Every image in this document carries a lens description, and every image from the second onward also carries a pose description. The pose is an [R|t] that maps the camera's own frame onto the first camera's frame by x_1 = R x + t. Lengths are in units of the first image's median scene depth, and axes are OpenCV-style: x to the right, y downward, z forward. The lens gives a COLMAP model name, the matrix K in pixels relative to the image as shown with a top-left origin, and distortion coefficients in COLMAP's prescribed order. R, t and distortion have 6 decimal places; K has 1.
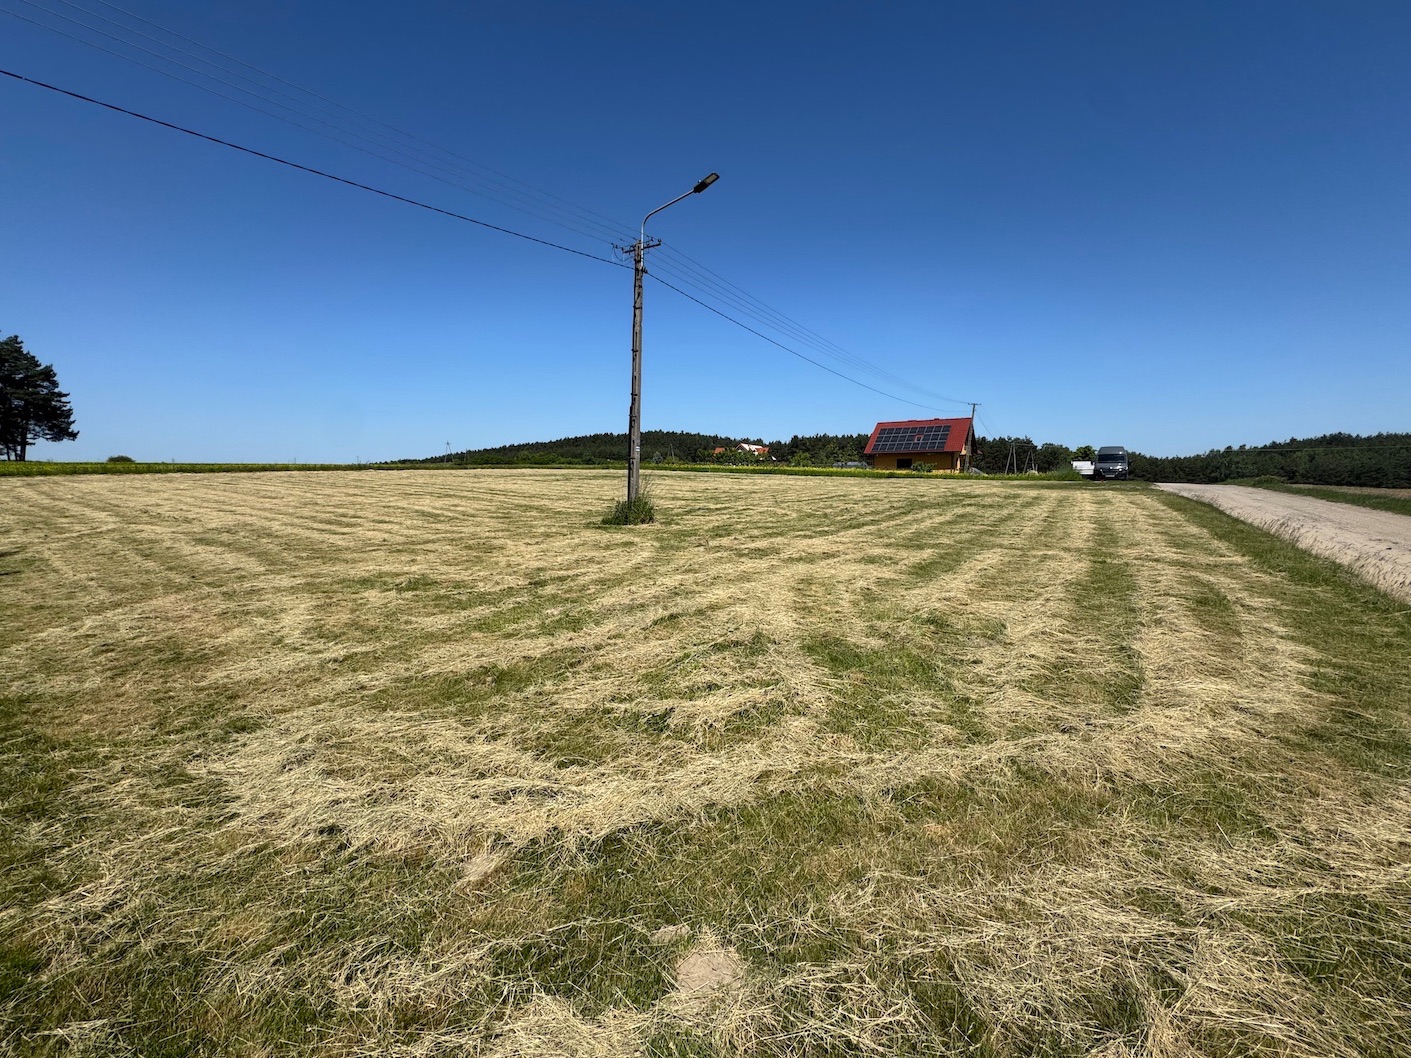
lens RADIAL K [[570.4, 0, 705.5], [0, 570.4, 524.7], [0, 0, 1]] dist [-0.004805, 0.000406]
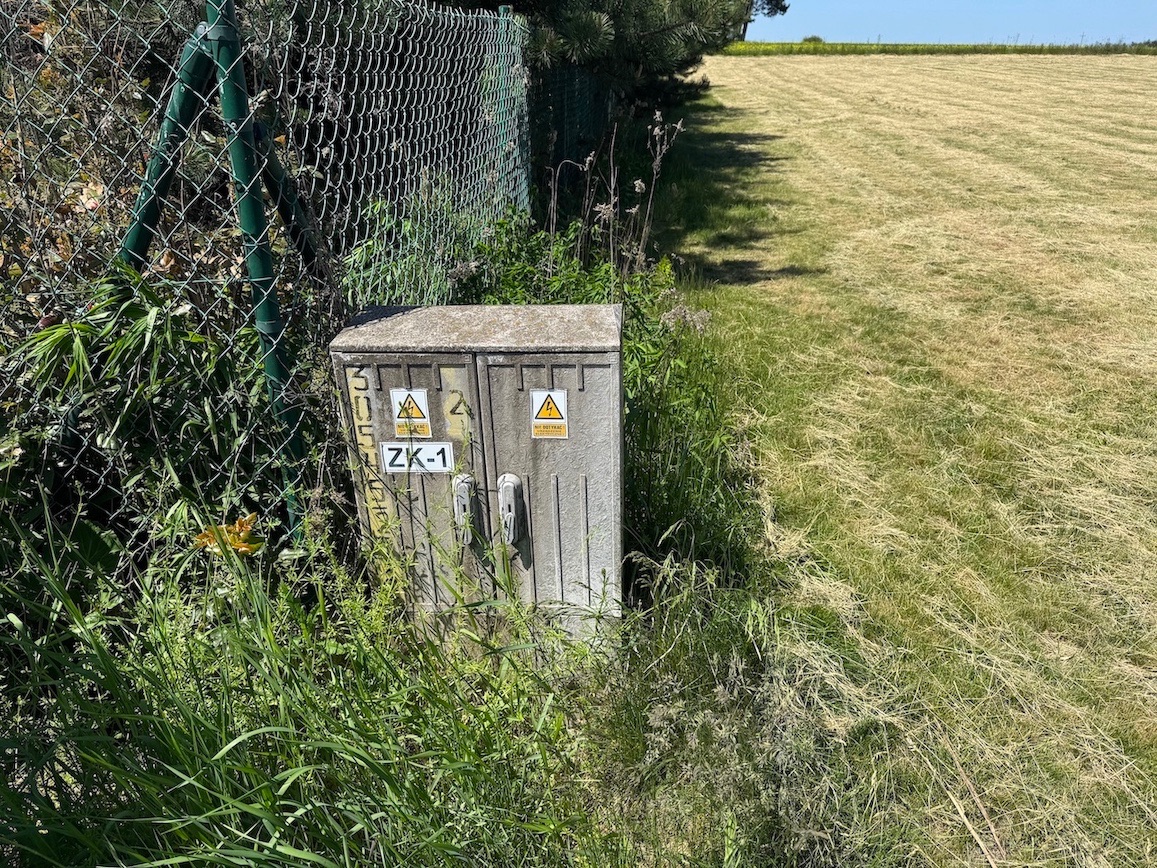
lens RADIAL K [[809.1, 0, 579.2], [0, 809.1, 432.9], [0, 0, 1]] dist [0.045866, -0.051672]
pose [[0.496398, 0.376815, -0.782048, -0.112012], [-0.099765, 0.919672, 0.379802, 0.016374], [0.862343, -0.110512, 0.494117, 0.002745]]
